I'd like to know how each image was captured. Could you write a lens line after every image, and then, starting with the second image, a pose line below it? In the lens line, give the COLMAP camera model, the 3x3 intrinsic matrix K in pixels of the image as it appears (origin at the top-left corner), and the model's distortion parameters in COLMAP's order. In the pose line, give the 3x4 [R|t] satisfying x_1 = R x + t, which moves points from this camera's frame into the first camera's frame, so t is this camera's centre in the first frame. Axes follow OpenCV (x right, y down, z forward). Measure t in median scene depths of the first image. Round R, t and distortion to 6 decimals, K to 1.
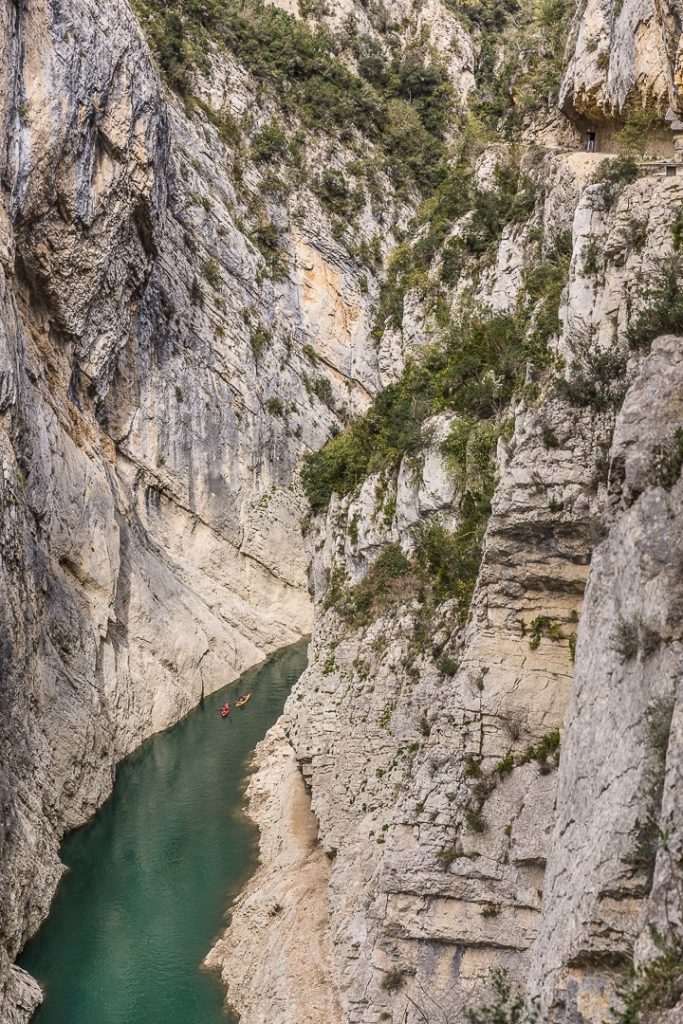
lens RADIAL K [[2367.4, 0, 341.5], [0, 2367.4, 512.0], [0, 0, 1]] dist [-0.015732, 0.529045]
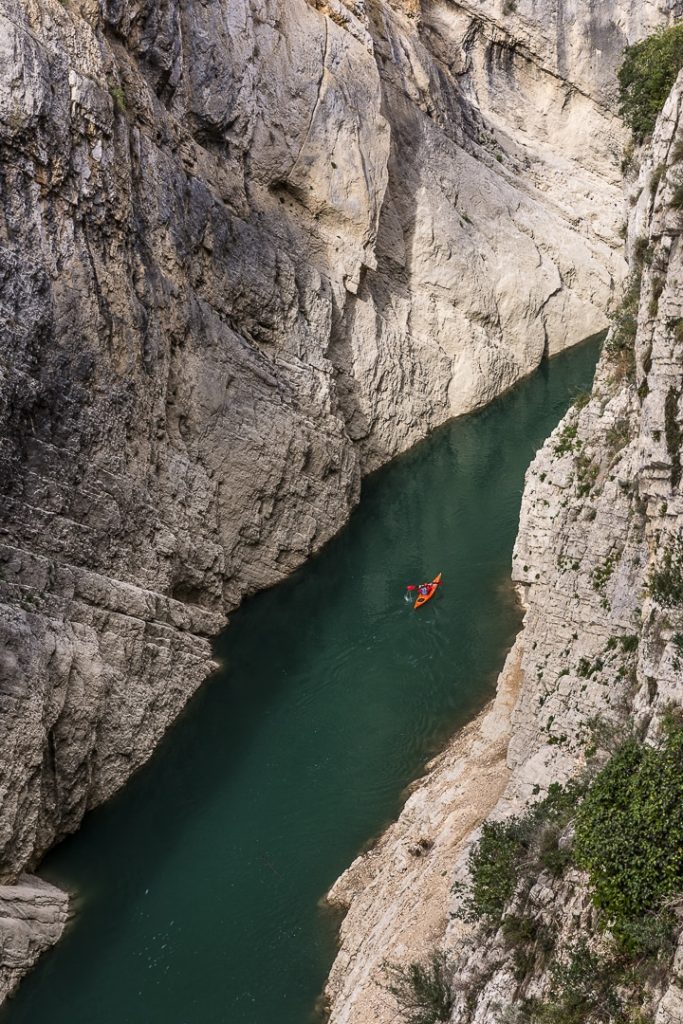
lens RADIAL K [[2367.4, 0, 341.5], [0, 2367.4, 512.0], [0, 0, 1]] dist [-0.015732, 0.529045]
pose [[0.952812, 0.095377, -0.288187, 0.097535], [-0.020169, 0.967151, 0.253400, -0.058040], [0.302889, -0.235630, 0.923438, 0.354150]]
